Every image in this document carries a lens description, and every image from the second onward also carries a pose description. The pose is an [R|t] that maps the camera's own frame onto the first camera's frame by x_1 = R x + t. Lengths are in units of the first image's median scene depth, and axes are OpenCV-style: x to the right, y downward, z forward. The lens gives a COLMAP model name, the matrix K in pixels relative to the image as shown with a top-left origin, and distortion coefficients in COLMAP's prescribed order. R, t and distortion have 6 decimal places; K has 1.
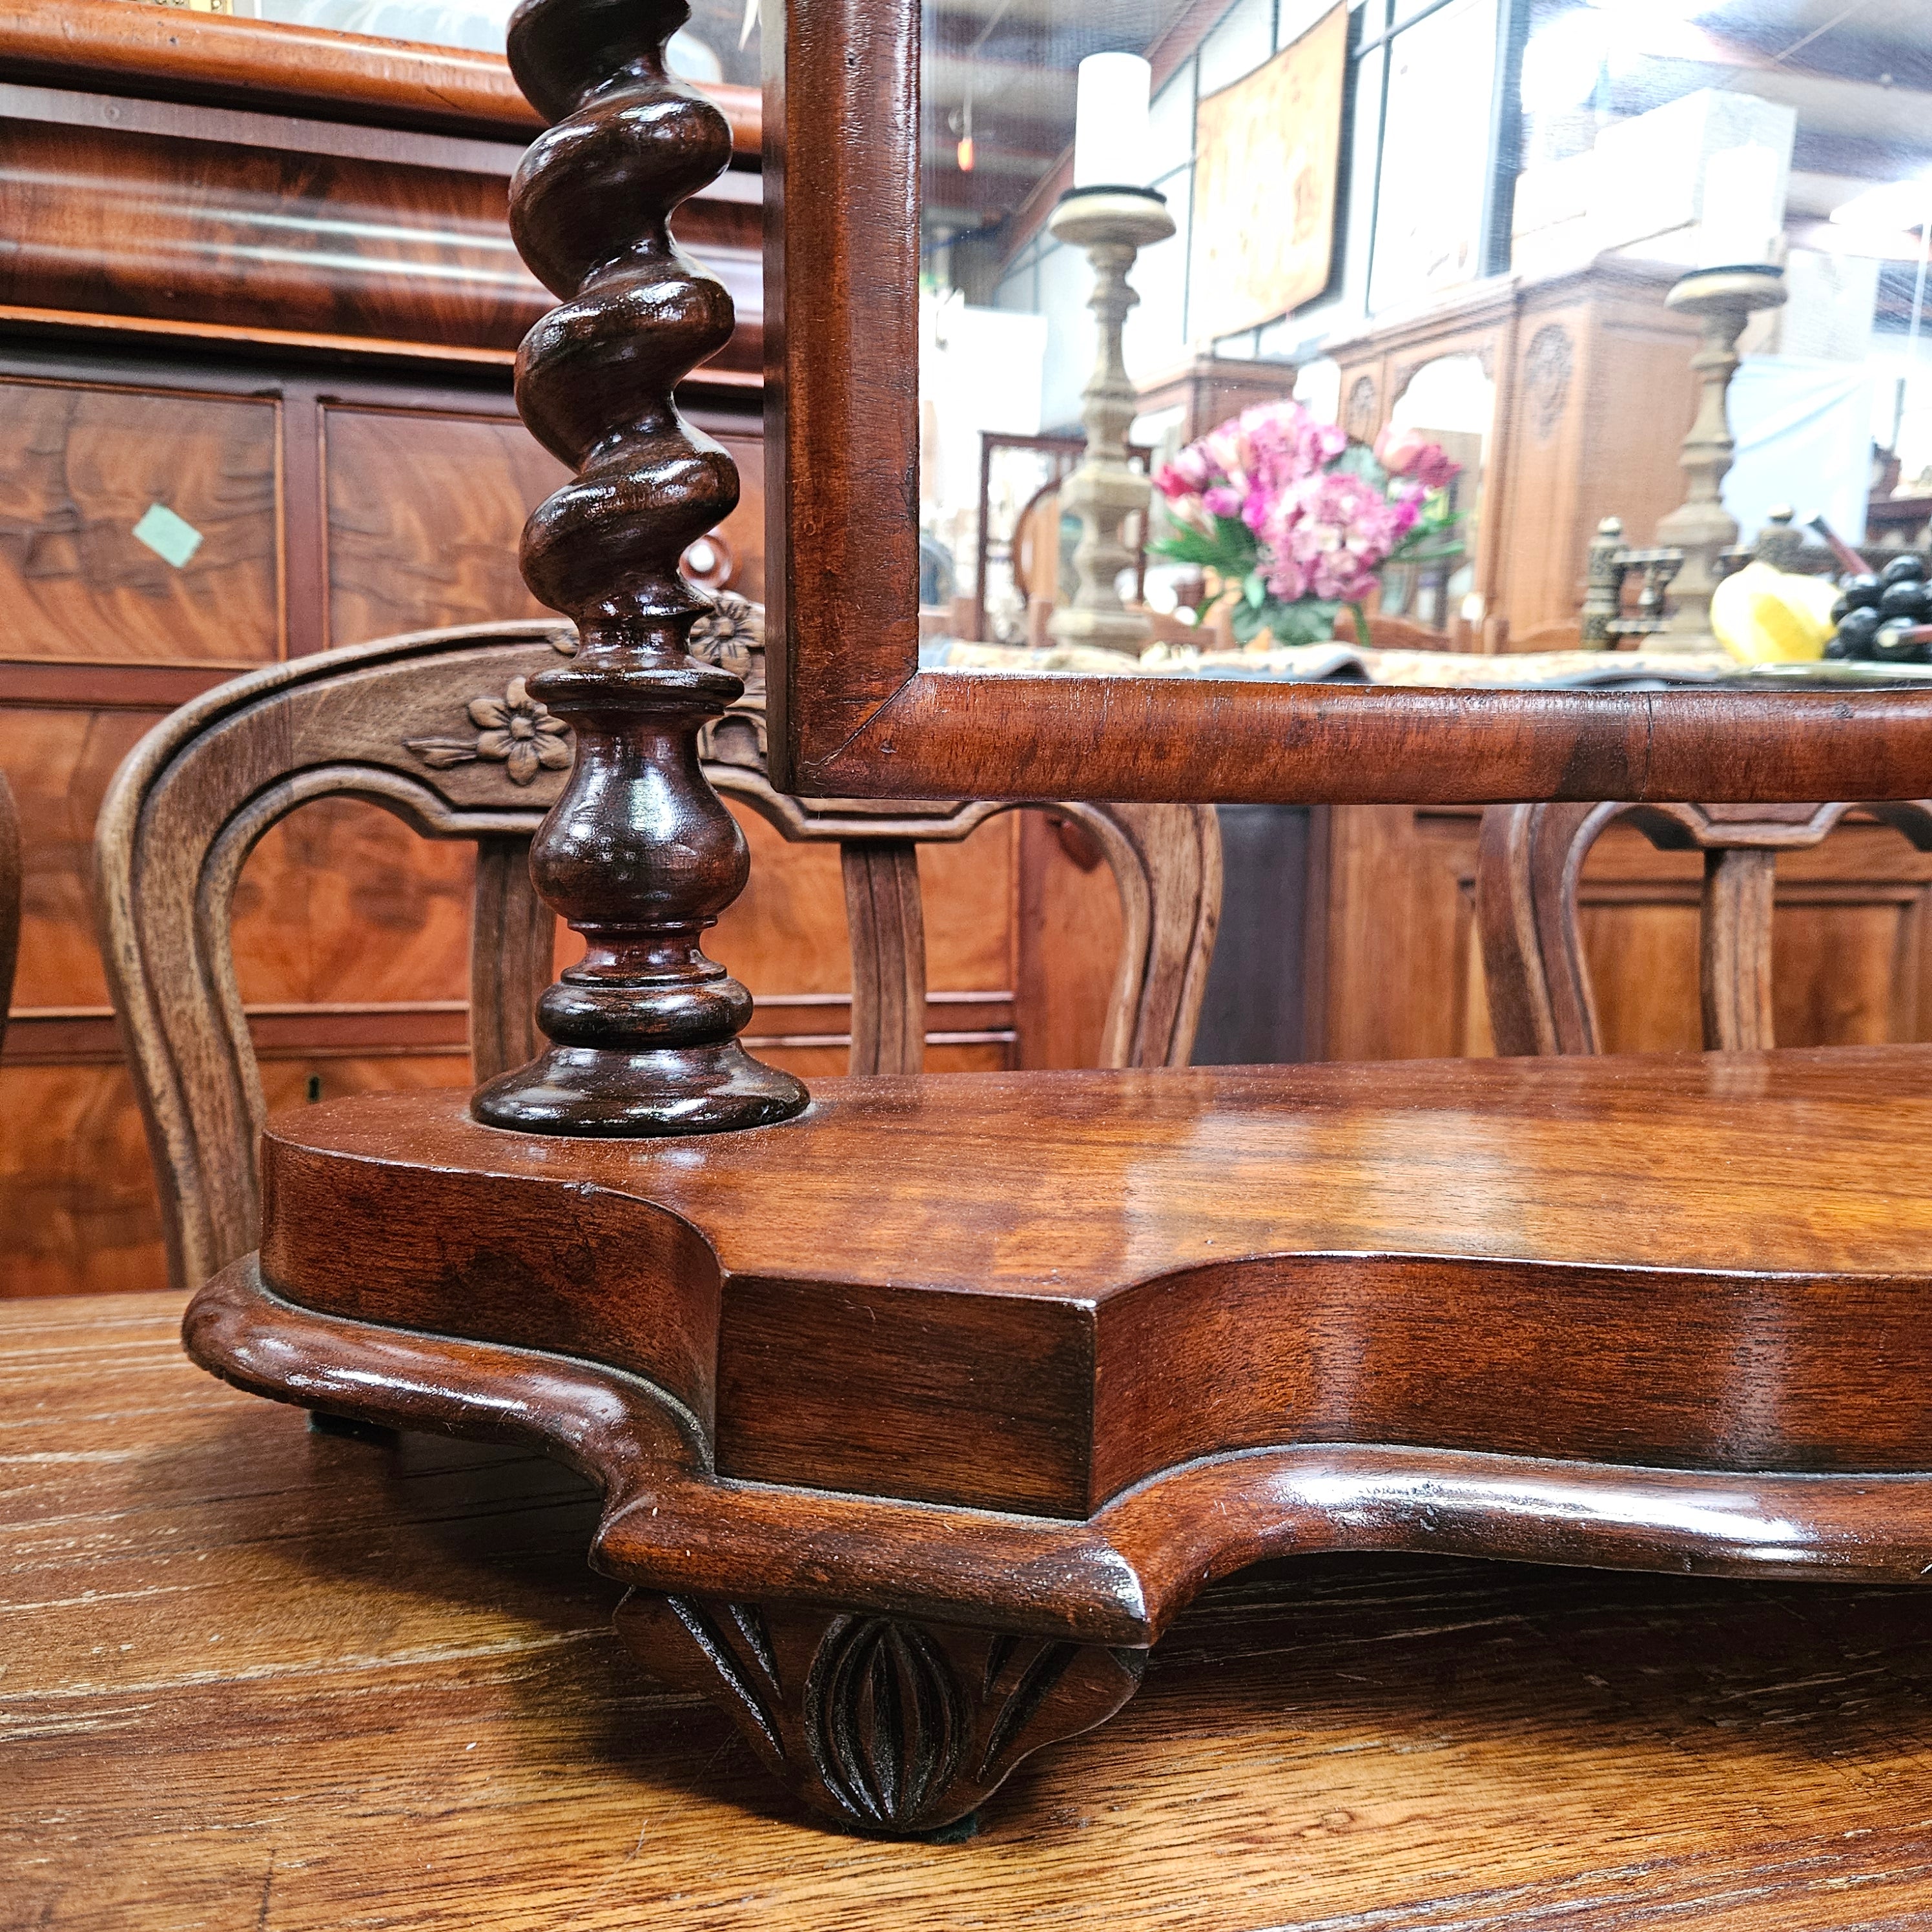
lens RADIAL K [[1761.4, 0, 980.1], [0, 1761.4, 957.7], [0, 0, 1]] dist [0.056355, -0.071717]
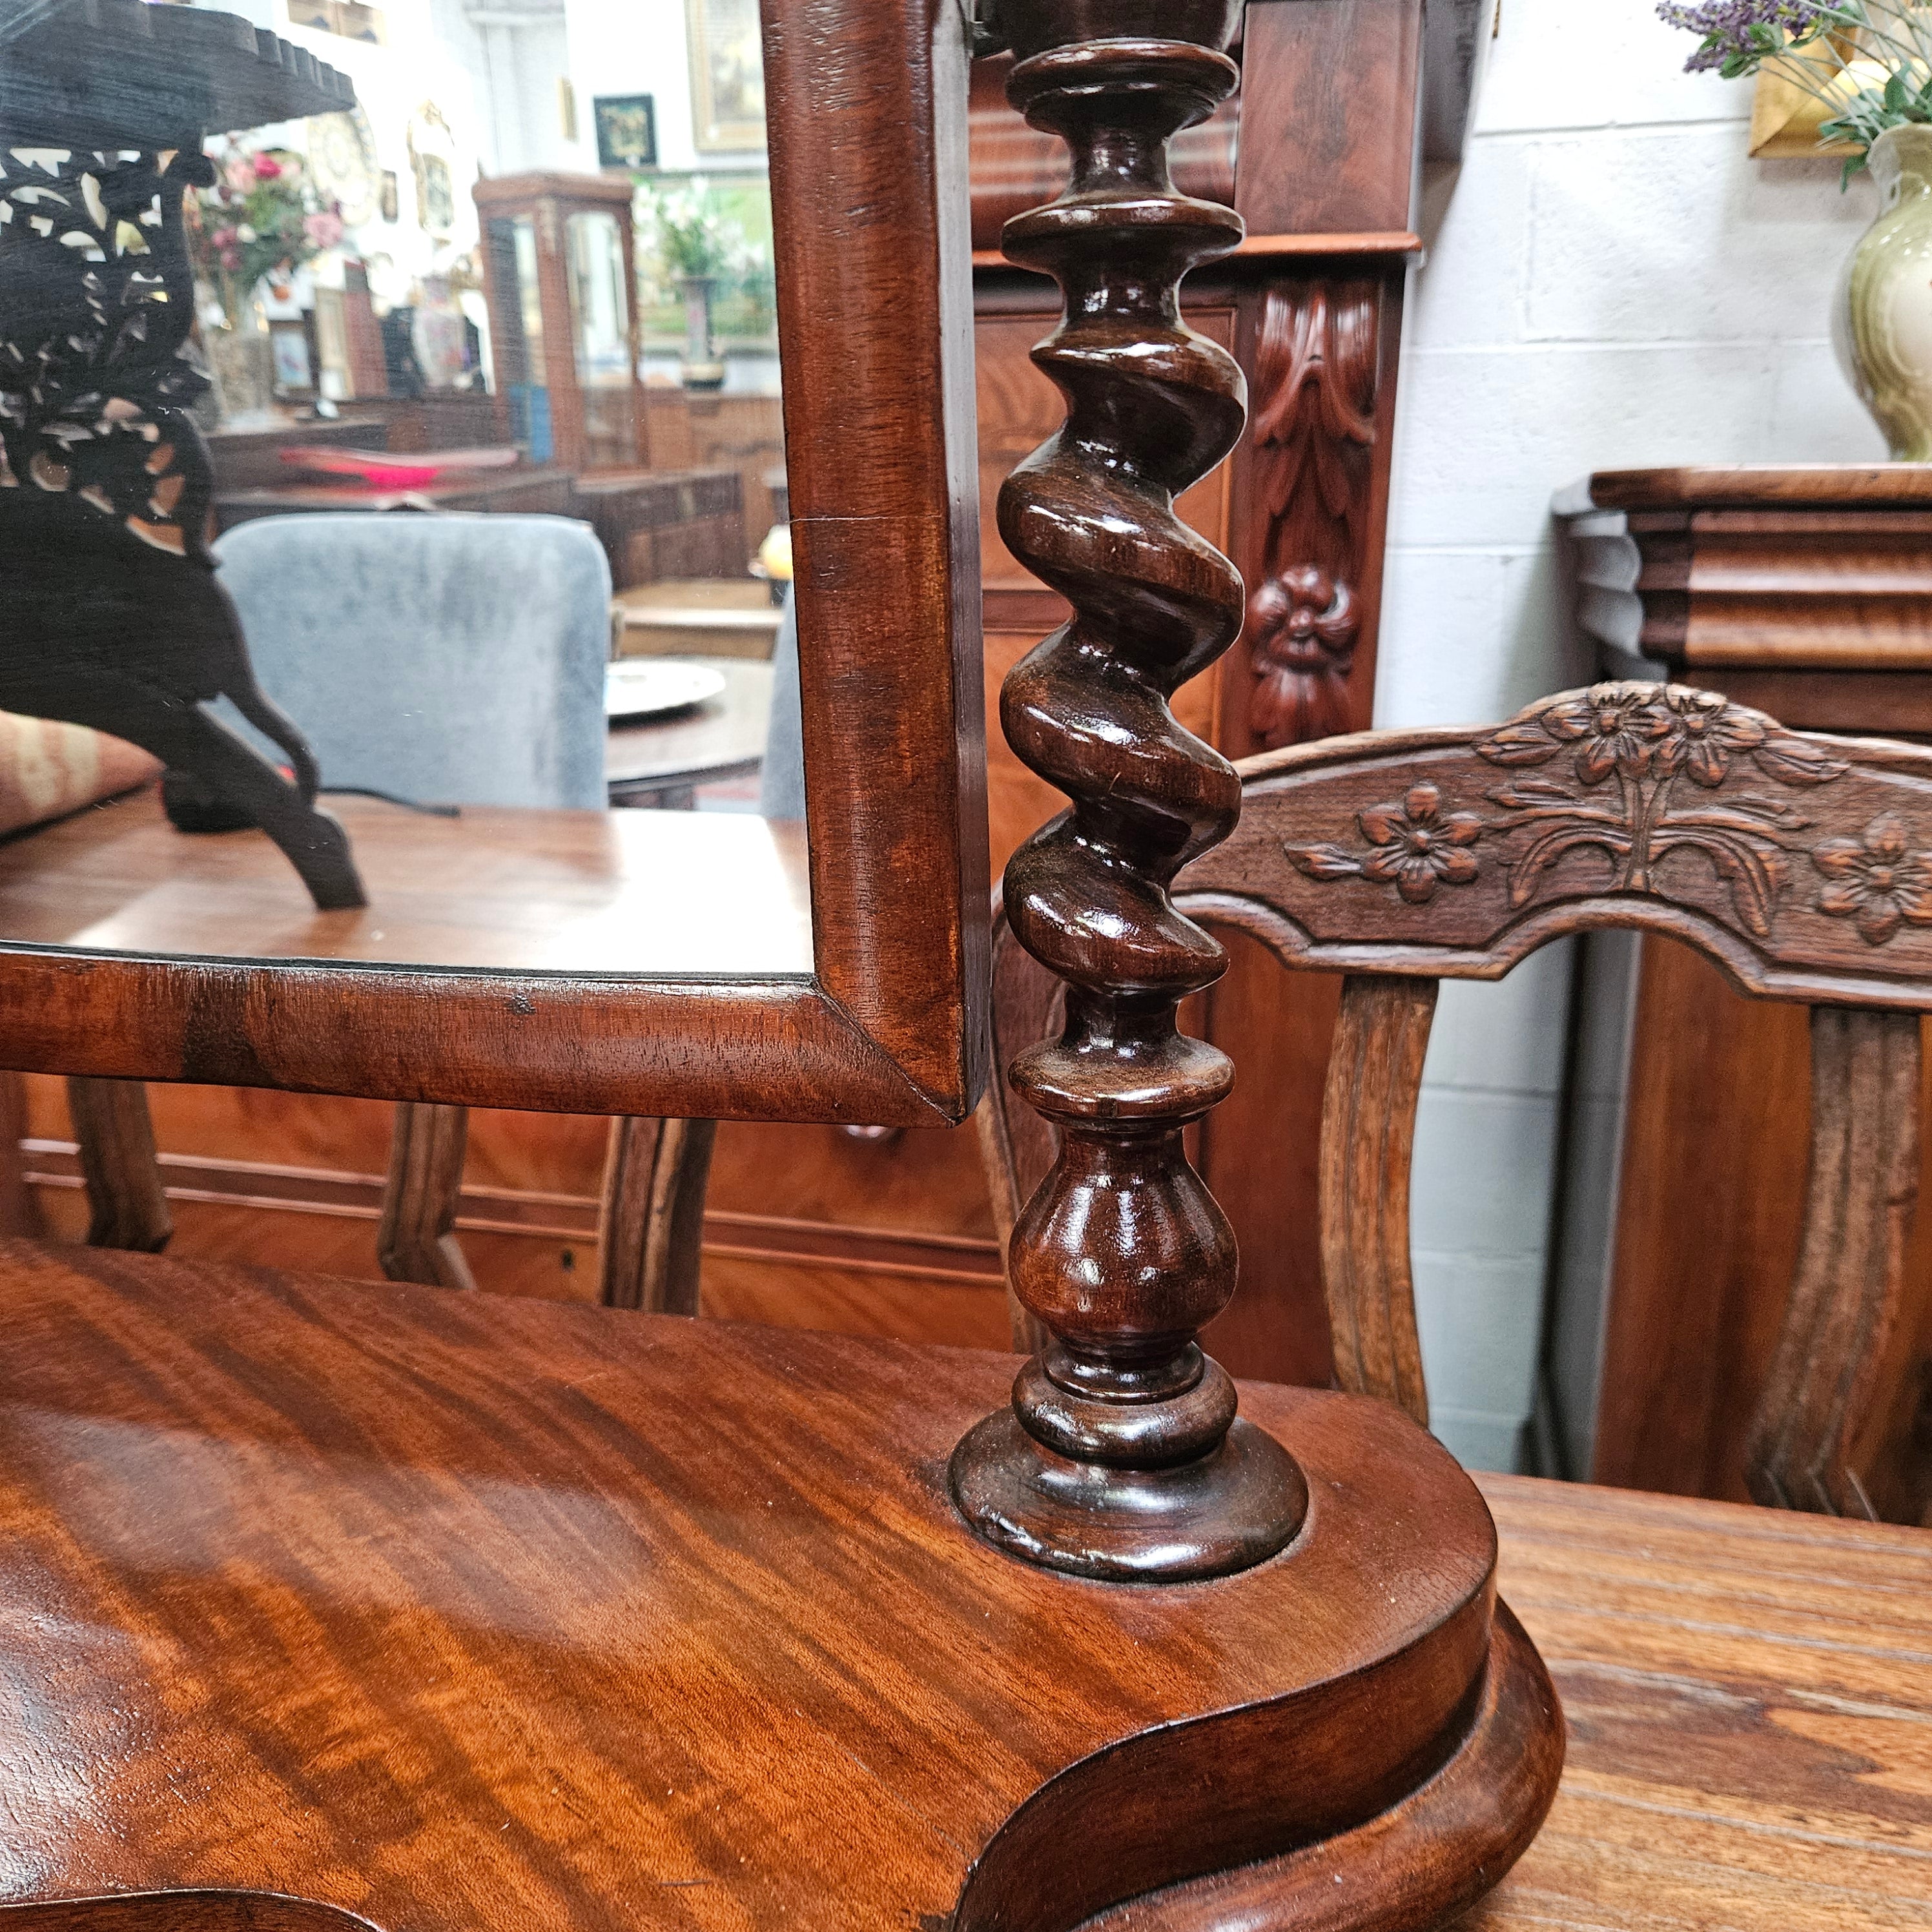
lens RADIAL K [[1768.1, 0, 951.0], [0, 1768.1, 951.3], [0, 0, 1]] dist [0.054885, -0.070656]
pose [[0.855091, 0.109000, -0.506892, 0.236689], [-0.032766, 0.987058, 0.156980, -0.065840], [0.517442, -0.117623, 0.847596, 0.099537]]
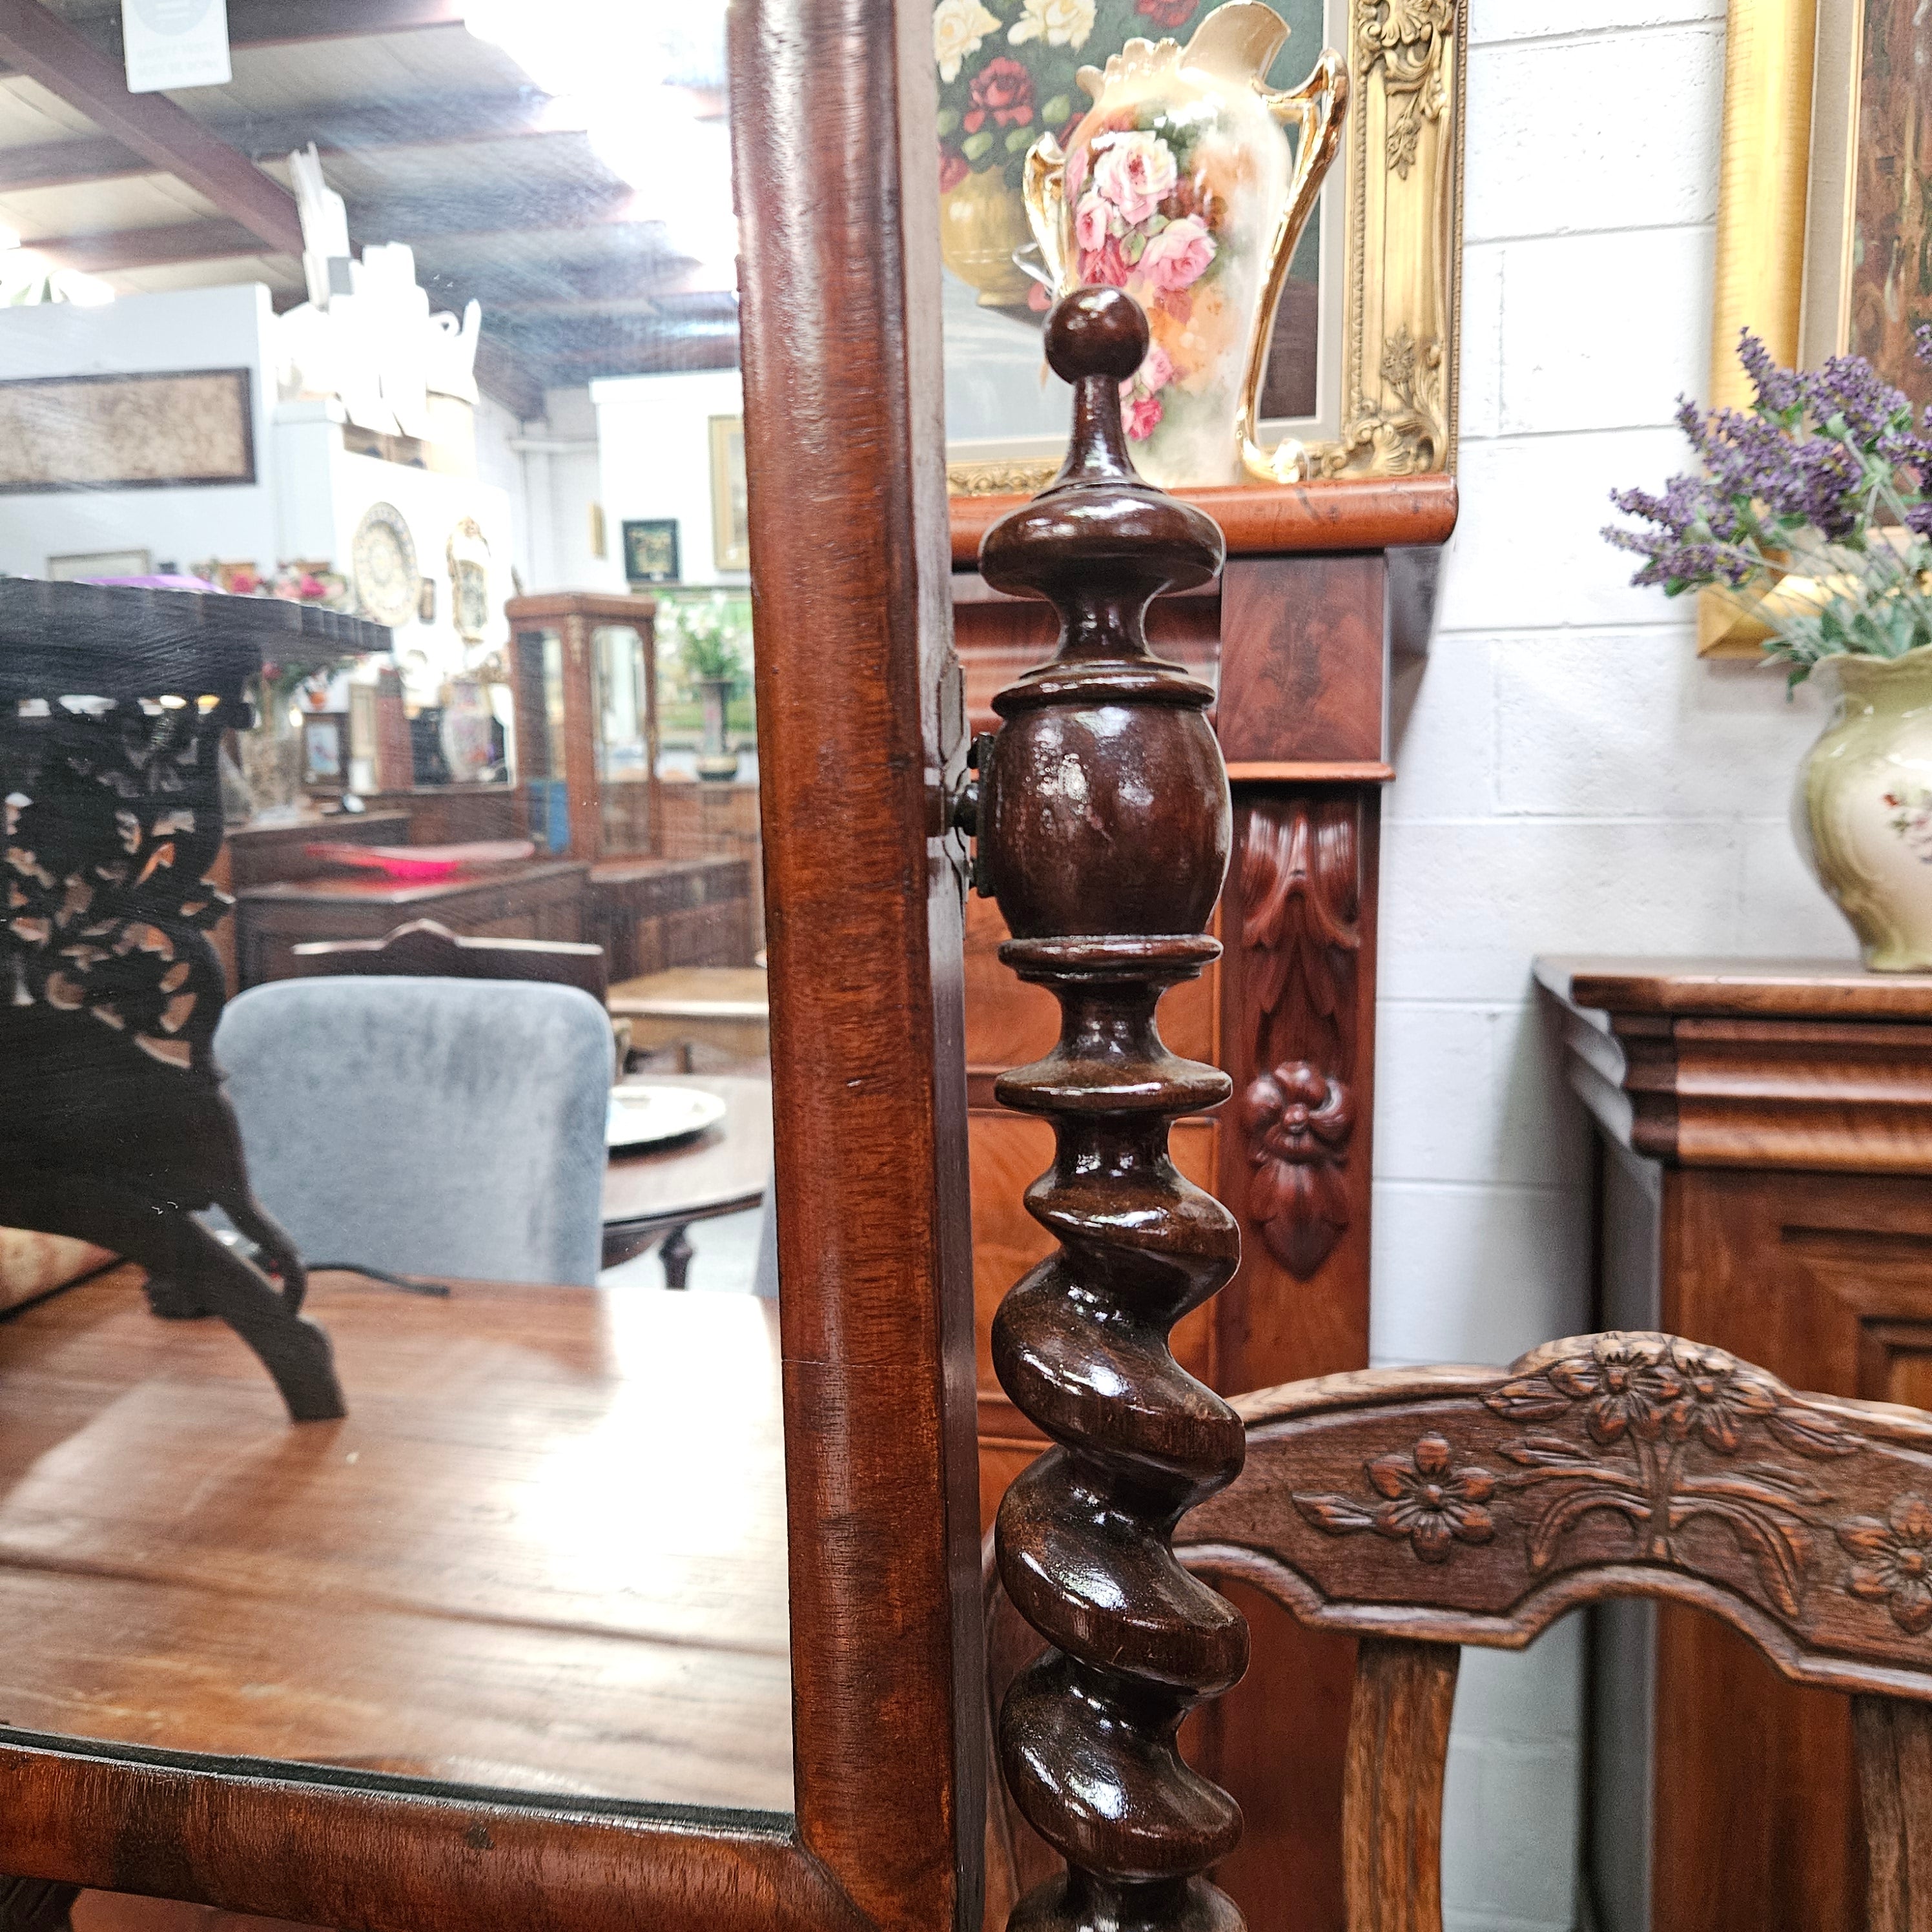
lens RADIAL K [[1756.5, 0, 967.6], [0, 1756.5, 937.3], [0, 0, 1]] dist [0.079610, -0.123351]
pose [[0.859804, 0.006083, -0.510588, 0.233020], [-0.036490, 0.998105, -0.049556, -0.108027], [0.509319, 0.061240, 0.858396, 0.103599]]
